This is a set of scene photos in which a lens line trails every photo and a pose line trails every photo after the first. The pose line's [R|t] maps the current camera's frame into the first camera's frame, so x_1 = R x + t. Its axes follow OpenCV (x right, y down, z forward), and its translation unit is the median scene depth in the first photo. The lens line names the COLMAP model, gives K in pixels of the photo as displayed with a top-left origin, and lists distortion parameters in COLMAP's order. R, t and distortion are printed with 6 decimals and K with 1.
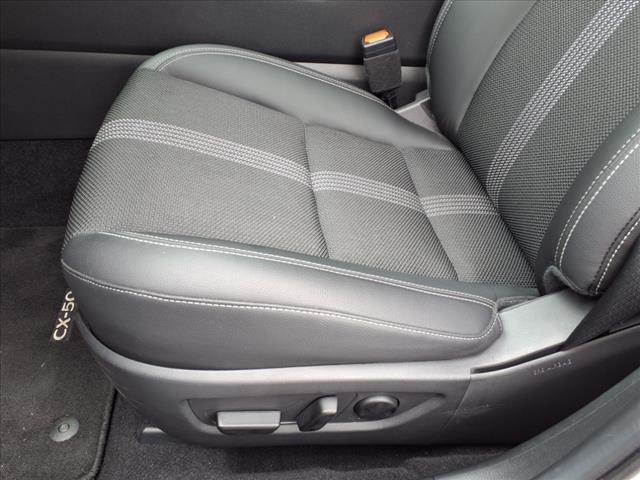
lens RADIAL K [[501.1, 0, 320.0], [0, 501.1, 240.0], [0, 0, 1]] dist [0.067153, -0.083554]
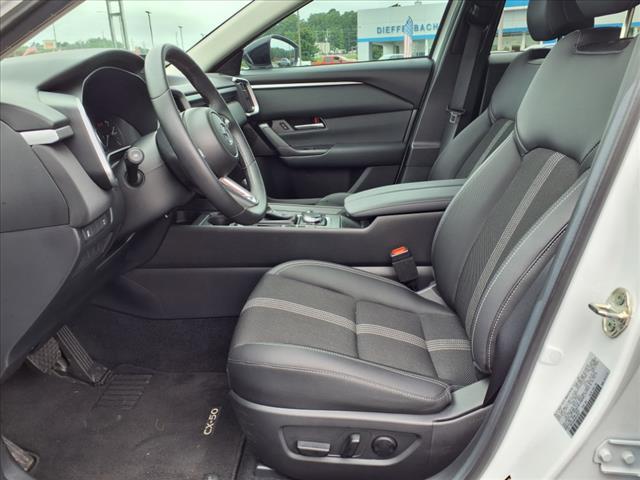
lens RADIAL K [[501.1, 0, 320.0], [0, 501.1, 240.0], [0, 0, 1]] dist [0.067153, -0.083554]
pose [[0.980846, -0.054714, -0.186944, 0.182843], [-0.022878, 0.920737, -0.389512, 0.253807], [0.193438, 0.386328, 0.901849, -0.653353]]
